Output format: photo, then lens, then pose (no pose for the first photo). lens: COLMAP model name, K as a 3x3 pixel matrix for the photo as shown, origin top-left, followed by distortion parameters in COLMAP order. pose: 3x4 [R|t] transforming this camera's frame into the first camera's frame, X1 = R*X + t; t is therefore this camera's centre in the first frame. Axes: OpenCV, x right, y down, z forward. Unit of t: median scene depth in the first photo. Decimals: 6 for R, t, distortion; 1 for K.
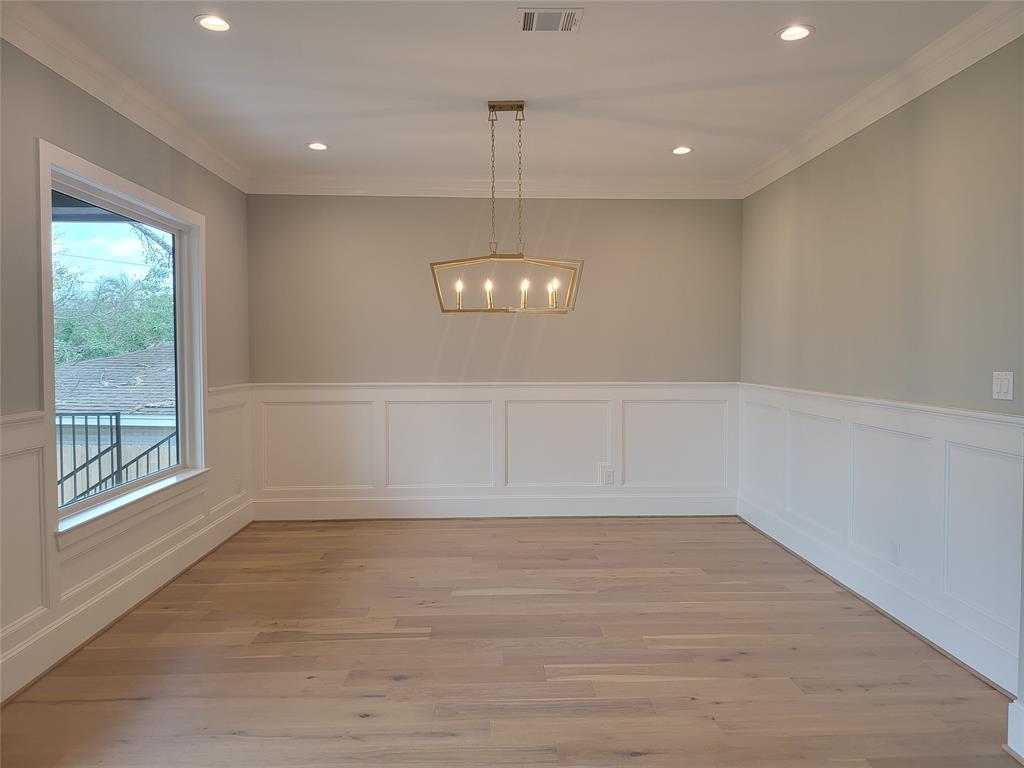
lens RADIAL K [[722.5, 0, 511.7], [0, 722.5, 378.9], [0, 0, 1]] dist [0.031700, -0.019829]
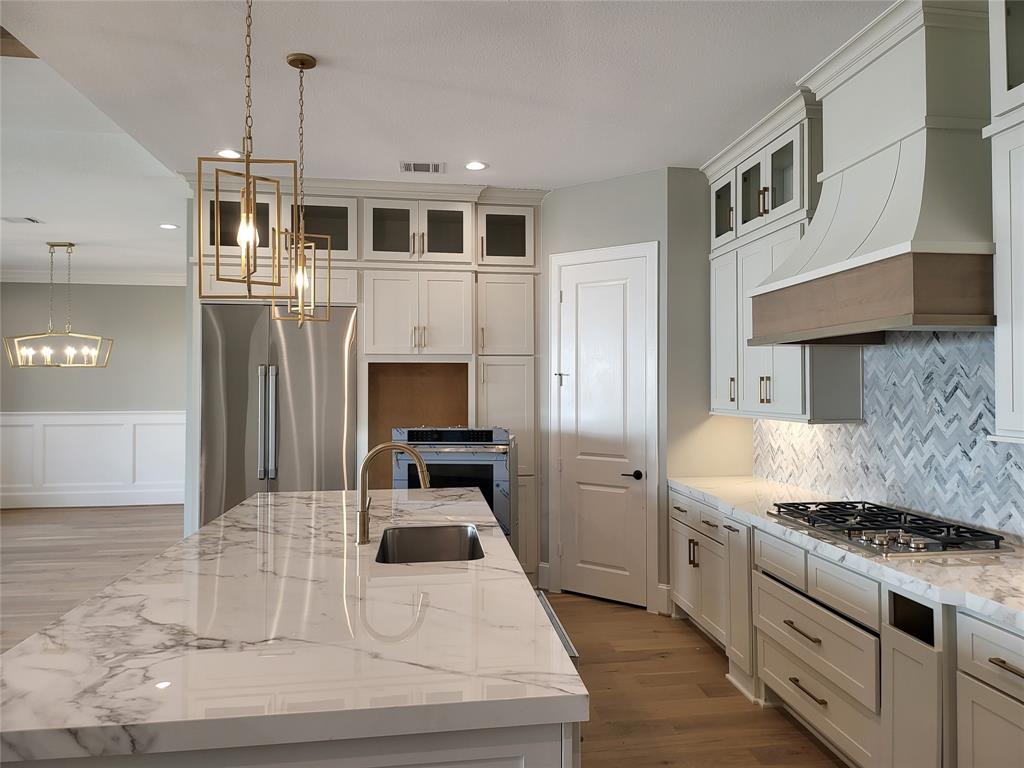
lens RADIAL K [[722.5, 0, 521.8], [0, 722.5, 367.9], [0, 0, 1]] dist [0.031700, -0.019829]
pose [[0.995380, -0.001488, 0.096004, 0.880236], [0.006823, 0.998448, -0.055263, 0.007158], [-0.095773, 0.055663, 0.993846, -0.747933]]
